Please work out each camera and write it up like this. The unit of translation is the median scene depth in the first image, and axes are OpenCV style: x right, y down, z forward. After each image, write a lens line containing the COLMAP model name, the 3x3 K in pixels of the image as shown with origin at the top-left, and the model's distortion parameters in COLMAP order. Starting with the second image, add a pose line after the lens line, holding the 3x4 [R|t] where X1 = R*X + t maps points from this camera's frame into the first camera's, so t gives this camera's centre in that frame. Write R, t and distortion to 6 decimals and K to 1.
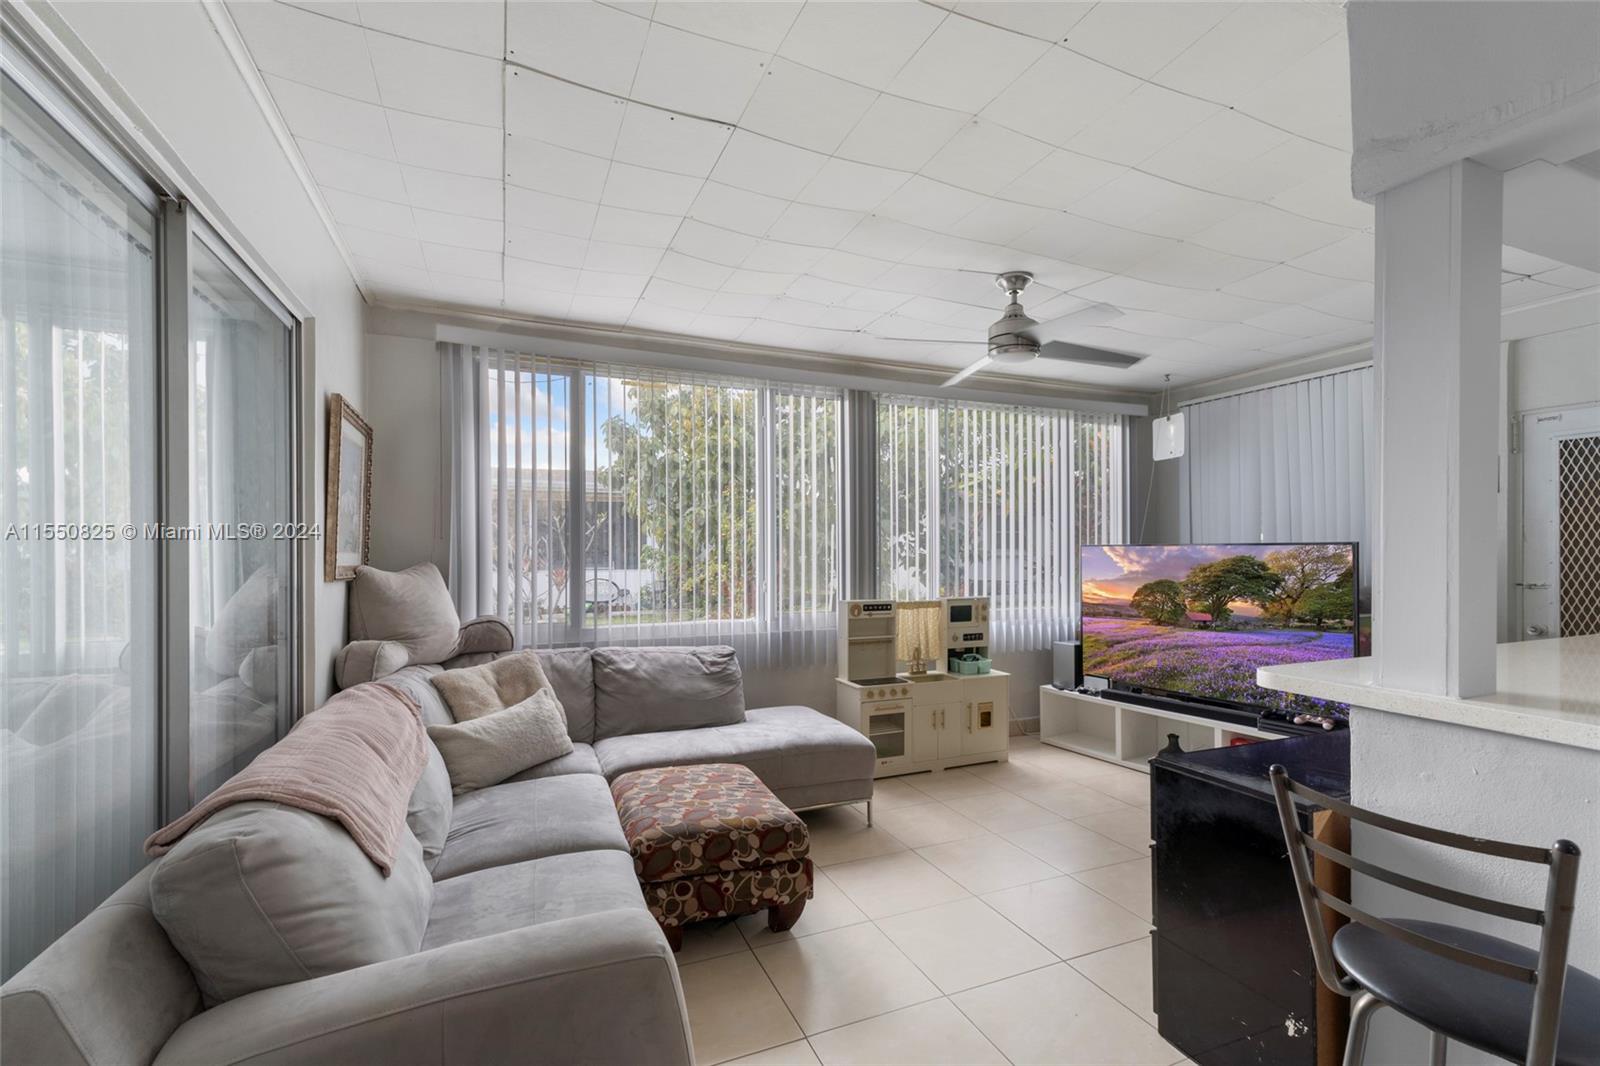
lens RADIAL K [[706.6, 0, 800.0], [0, 706.6, 533.0], [0, 0, 1]] dist [0.011656, 0.000189]
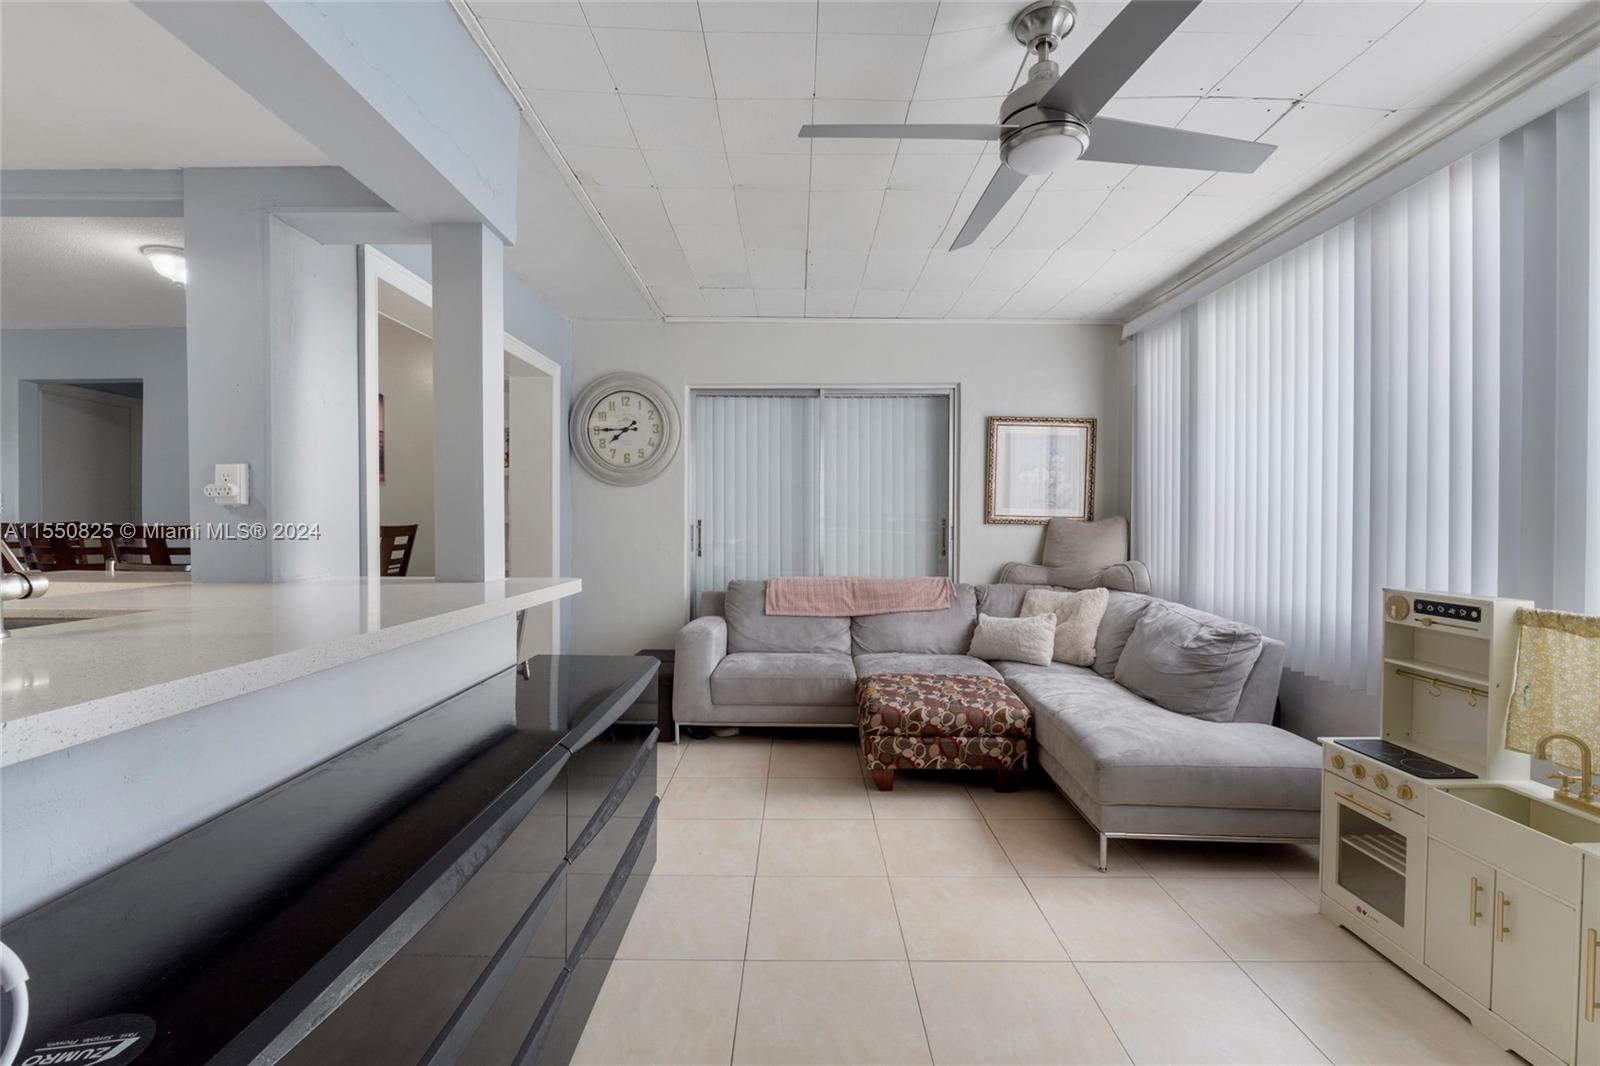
lens RADIAL K [[704.6, 0, 800.0], [0, 704.6, 533.0], [0, 0, 1]] dist [-0.000254, -0.000043]
pose [[-0.390802, 0.008852, -0.920432, 0.915753], [0.007453, 0.999951, 0.006452, 0.064374], [0.920445, -0.004339, -0.390849, 1.039268]]
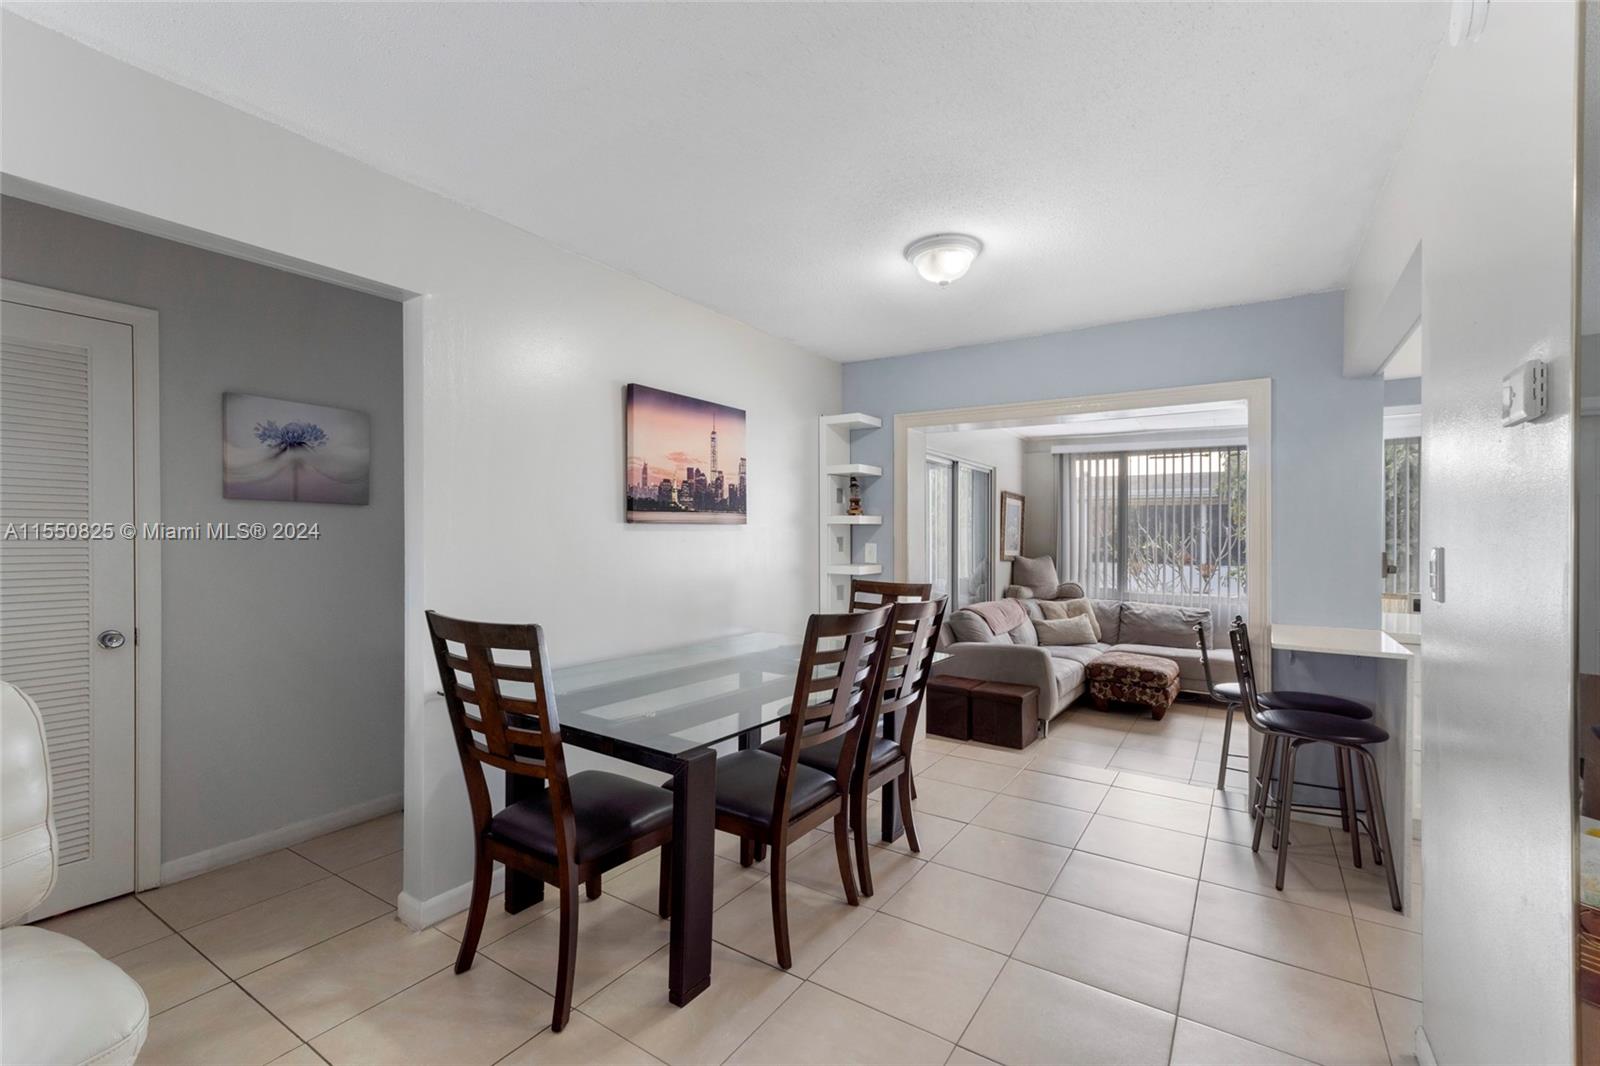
lens RADIAL K [[706.6, 0, 800.0], [0, 706.6, 533.0], [0, 0, 1]] dist [0.011656, 0.000189]
pose [[0.563050, -0.001297, -0.826422, 0.923108], [0.006663, 0.999973, 0.002970, -0.041106], [0.826396, -0.007178, 0.563043, -0.933240]]
